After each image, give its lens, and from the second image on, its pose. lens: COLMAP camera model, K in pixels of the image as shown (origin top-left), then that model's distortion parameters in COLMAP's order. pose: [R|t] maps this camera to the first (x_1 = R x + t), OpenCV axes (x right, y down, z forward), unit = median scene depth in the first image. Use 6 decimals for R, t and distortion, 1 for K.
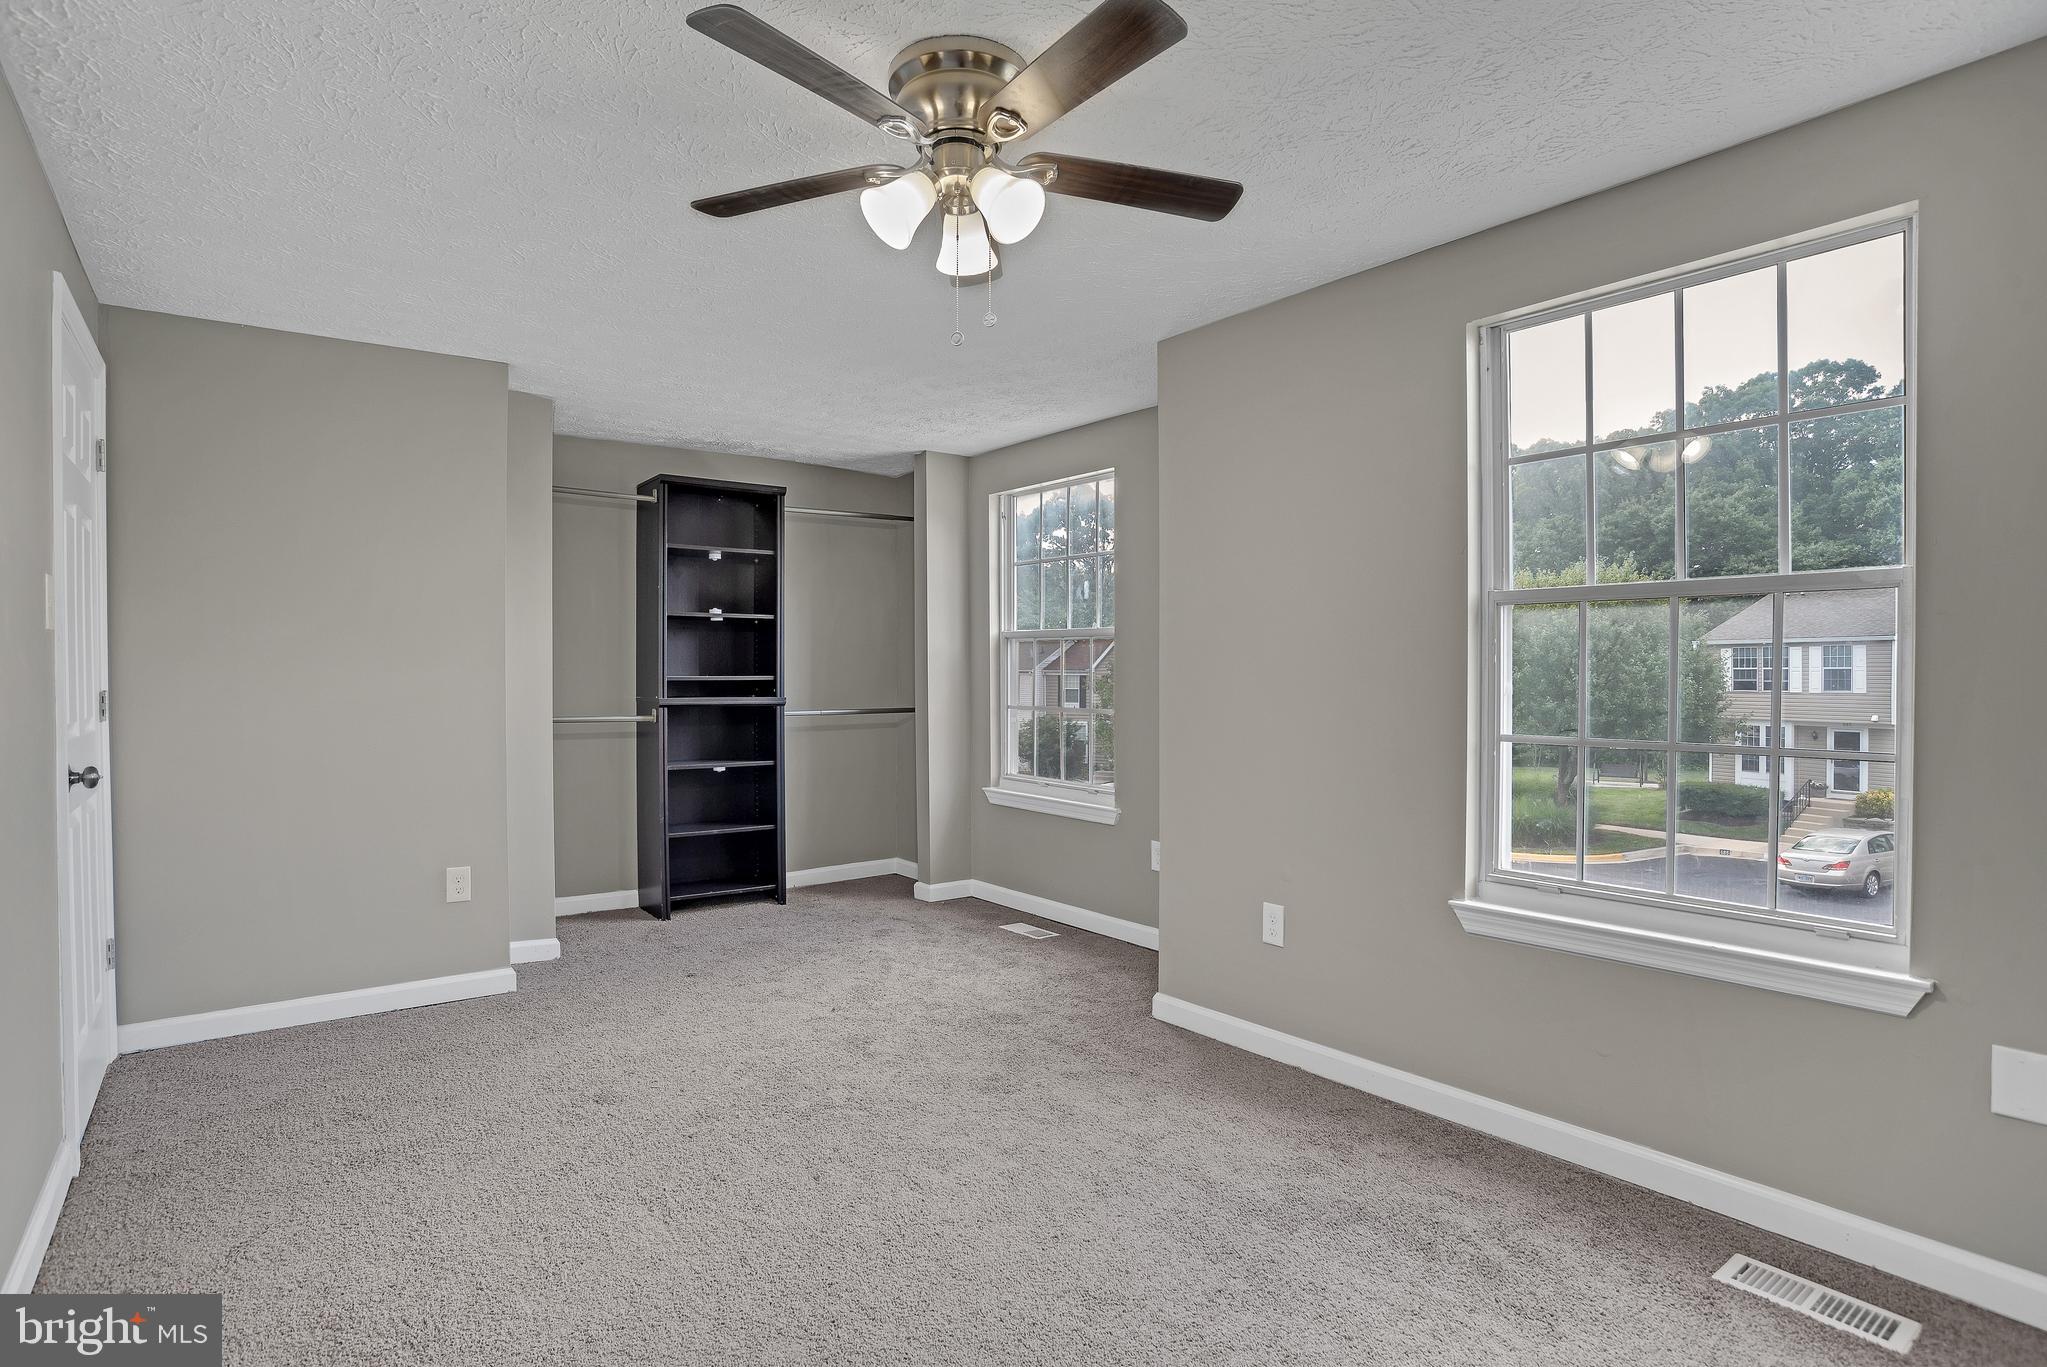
lens RADIAL K [[1040.0, 0, 1023.5], [0, 1040.0, 683.5], [0, 0, 1]] dist [-0.032096, 0.000389]
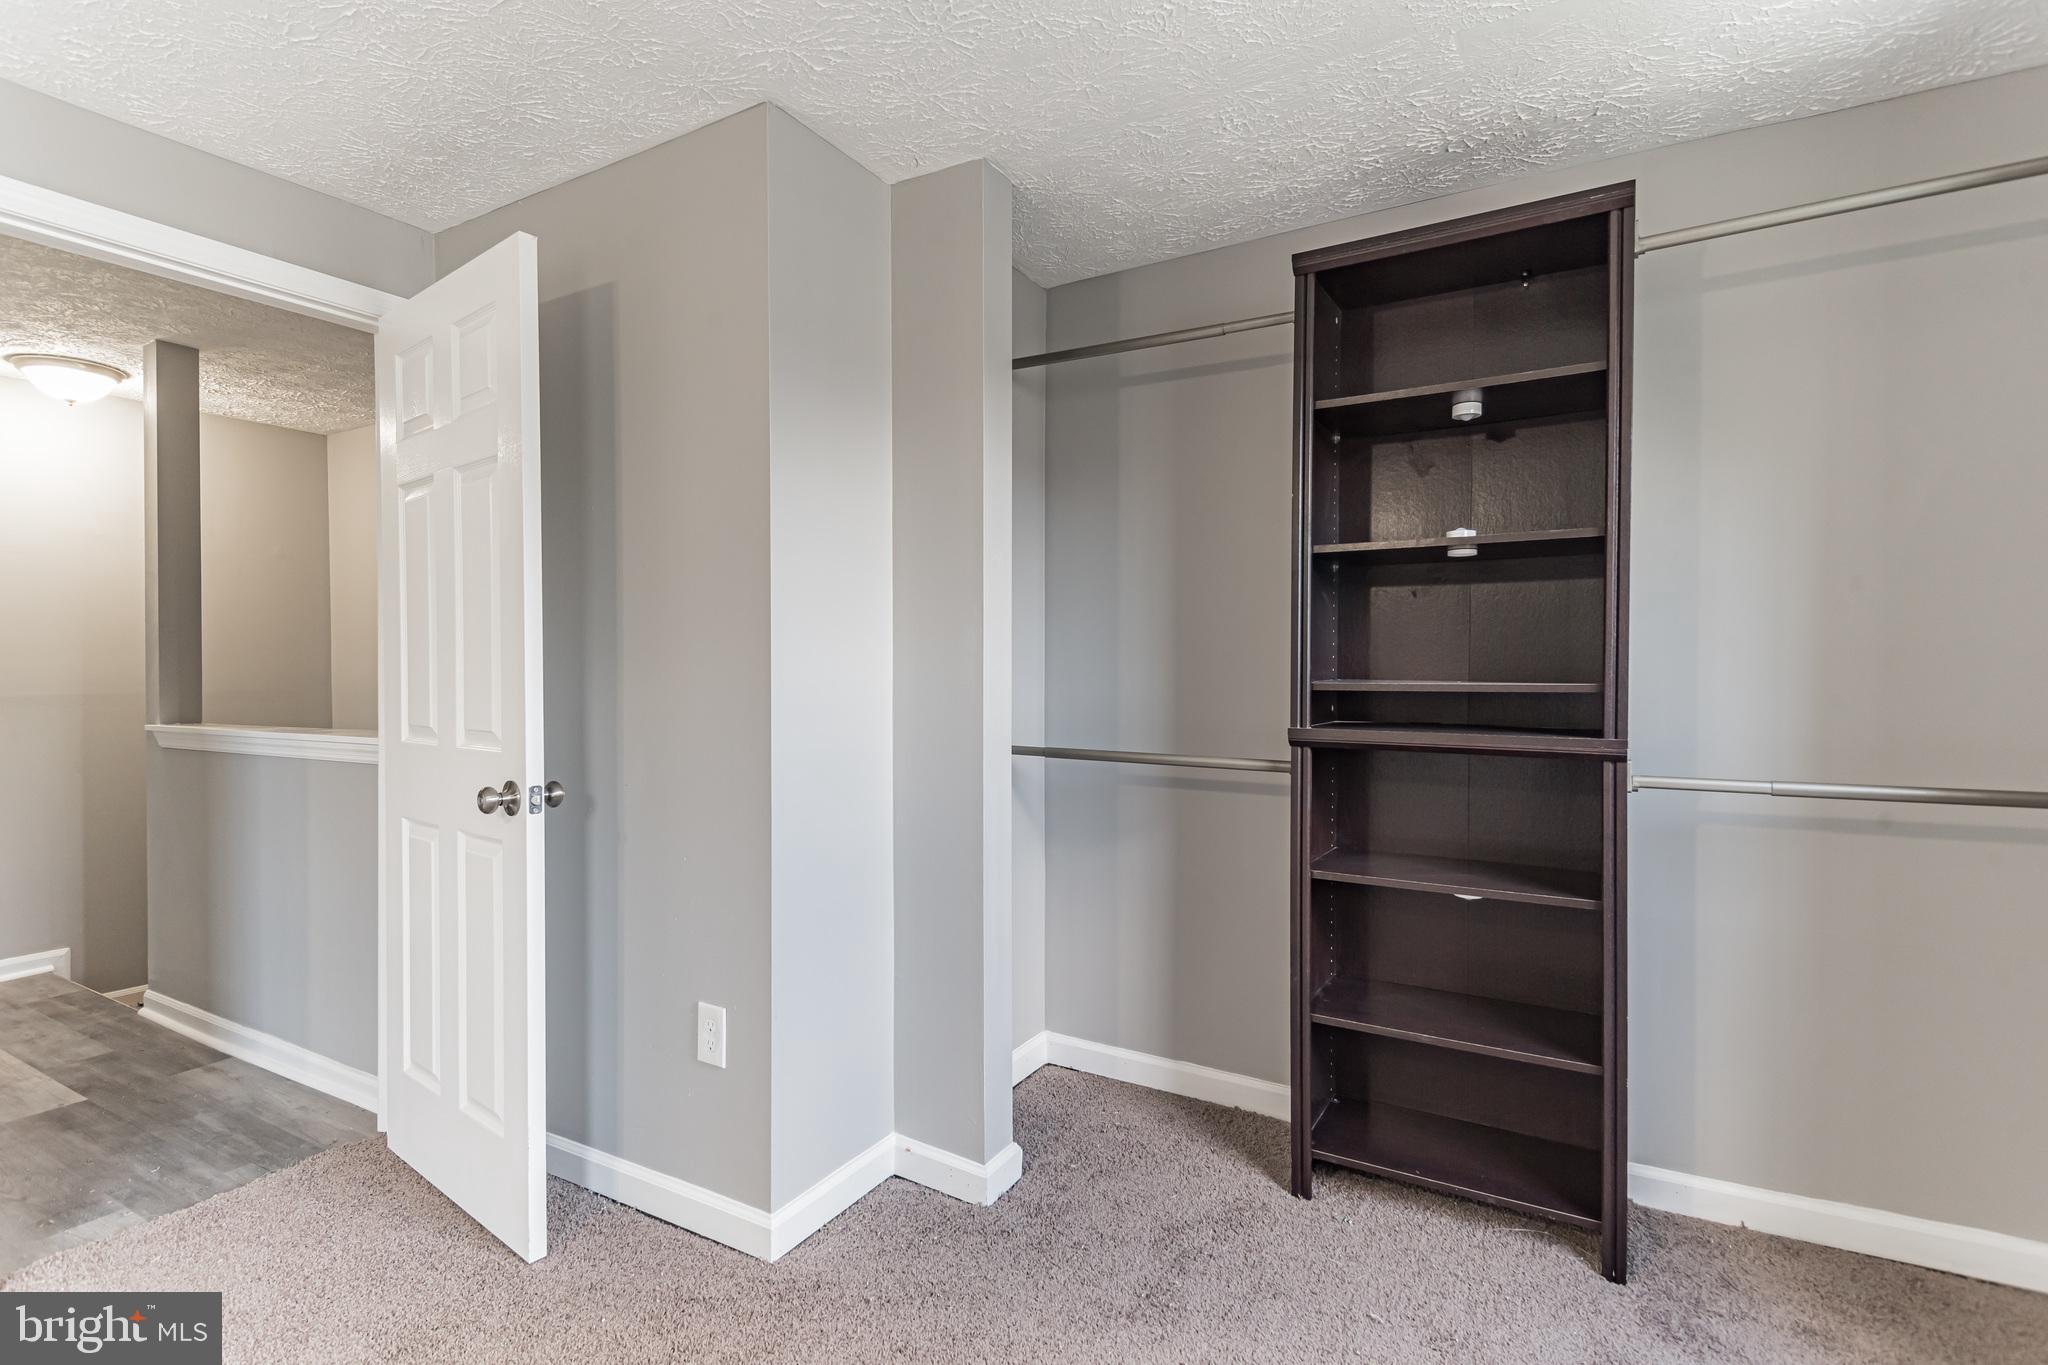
lens RADIAL K [[1069.8, 0, 1024.0], [0, 1069.8, 682.5], [0, 0, 1]] dist [-0.028438, -0.000298]
pose [[0.354764, 0.007600, -0.934925, 0.058131], [-0.006281, 0.999964, 0.005745, -0.007904], [0.934935, 0.003834, 0.354799, 0.702444]]
